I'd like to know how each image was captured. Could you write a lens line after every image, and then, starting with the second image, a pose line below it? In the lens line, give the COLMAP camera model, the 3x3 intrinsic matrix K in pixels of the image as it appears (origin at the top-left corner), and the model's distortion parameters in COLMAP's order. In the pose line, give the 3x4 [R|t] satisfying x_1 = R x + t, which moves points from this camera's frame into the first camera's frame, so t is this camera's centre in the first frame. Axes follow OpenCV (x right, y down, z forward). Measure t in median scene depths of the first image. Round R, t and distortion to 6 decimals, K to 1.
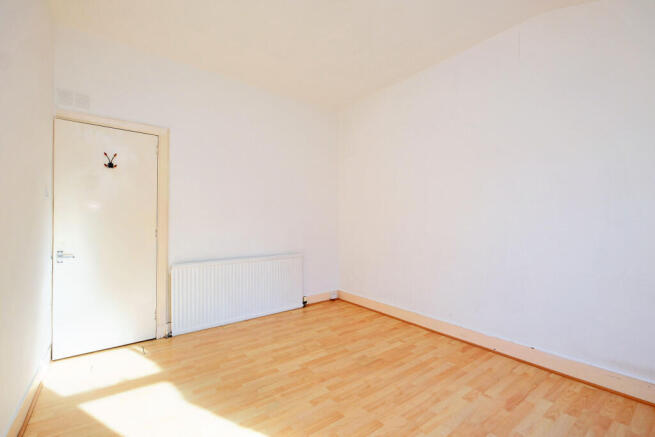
lens RADIAL K [[286.0, 0, 326.5], [0, 286.0, 221.2], [0, 0, 1]] dist [-0.003560, 0.000594]
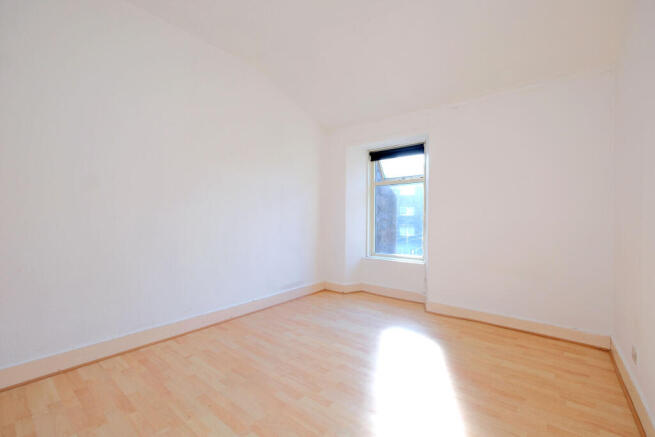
lens RADIAL K [[286.0, 0, 326.2], [0, 286.0, 217.1], [0, 0, 1]] dist [-0.003560, 0.000594]
pose [[-0.256791, -0.010743, 0.966407, -0.648040], [-0.020177, 0.999780, 0.005753, -0.004030], [-0.966256, -0.018022, -0.256951, 0.835828]]
